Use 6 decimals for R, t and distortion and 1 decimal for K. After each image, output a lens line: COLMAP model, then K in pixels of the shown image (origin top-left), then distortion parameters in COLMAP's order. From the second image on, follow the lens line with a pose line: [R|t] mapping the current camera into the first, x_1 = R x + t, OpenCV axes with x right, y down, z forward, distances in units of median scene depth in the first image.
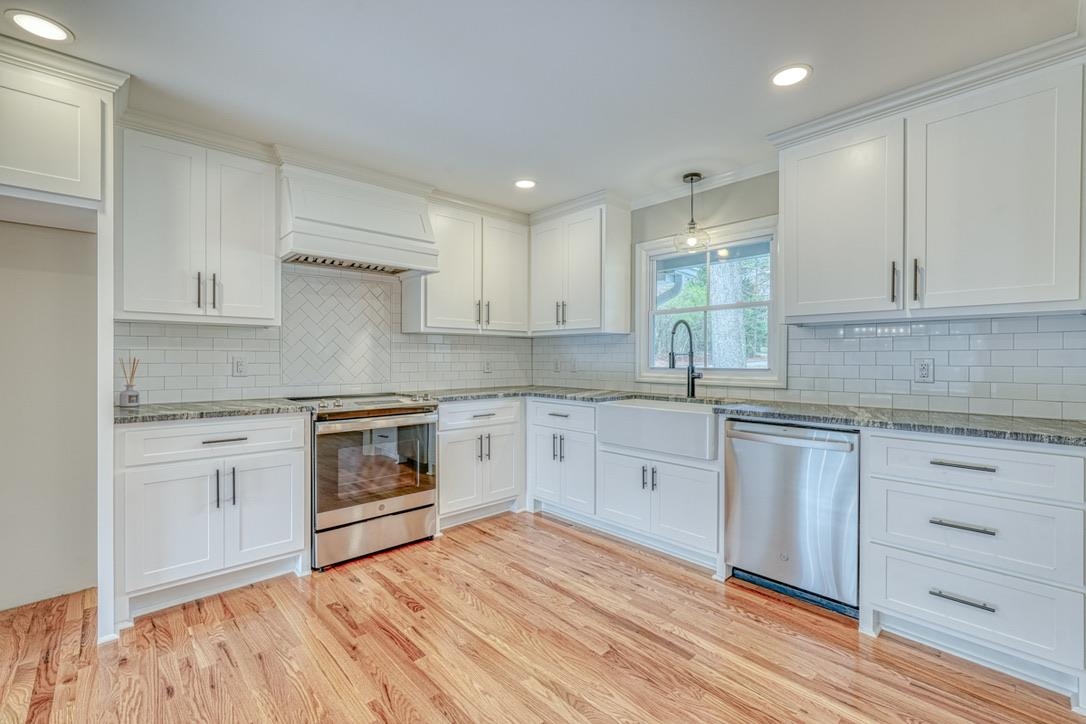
lens RADIAL K [[476.7, 0, 544.2], [0, 476.7, 360.5], [0, 0, 1]] dist [-0.010084, 0.003775]
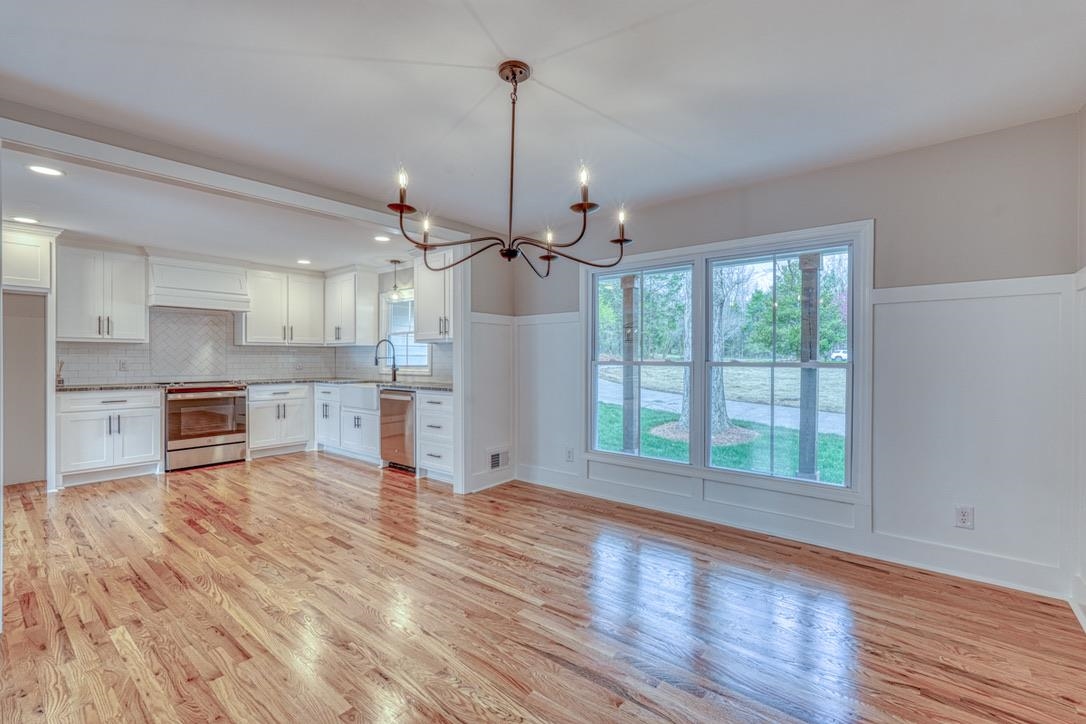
lens RADIAL K [[476.7, 0, 544.2], [0, 476.7, 361.2], [0, 0, 1]] dist [-0.010084, 0.003775]
pose [[0.991644, -0.003172, 0.128968, 0.720419], [0.003468, 0.999992, -0.002073, 0.006589], [-0.128960, 0.002503, 0.991647, -1.009028]]
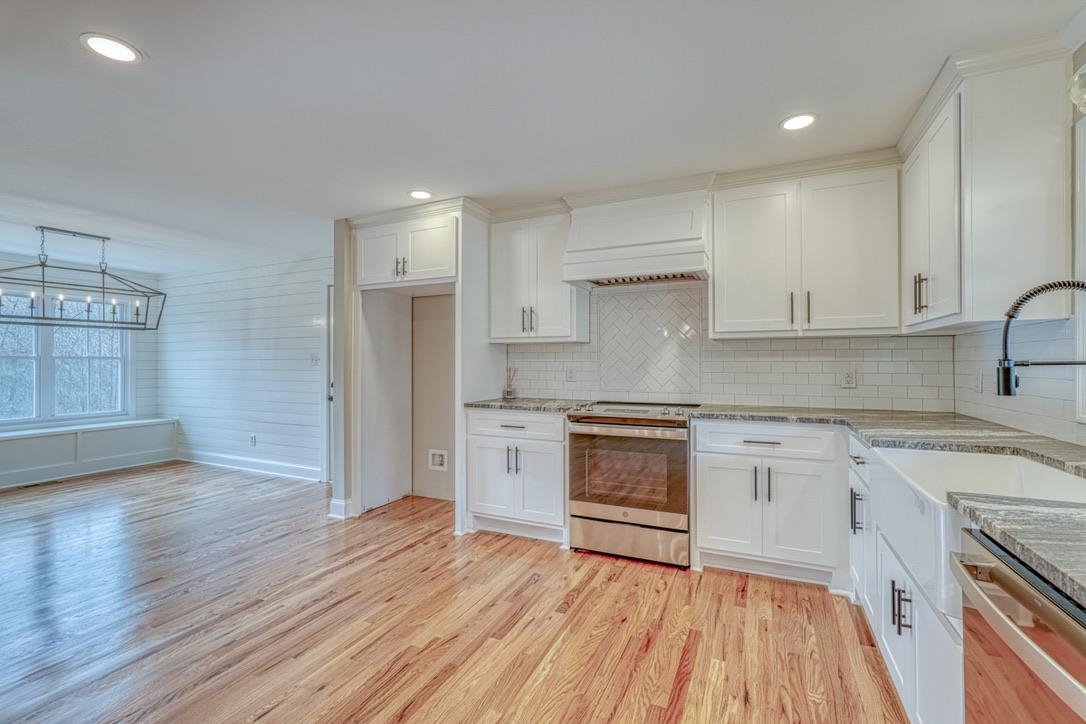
lens RADIAL K [[476.7, 0, 542.8], [0, 476.7, 361.4], [0, 0, 1]] dist [-0.010084, 0.003775]
pose [[0.373945, -0.006240, -0.927430, 0.546490], [-0.004636, 0.999952, -0.008597, -0.009732], [0.927439, 0.007515, 0.373899, 0.454501]]
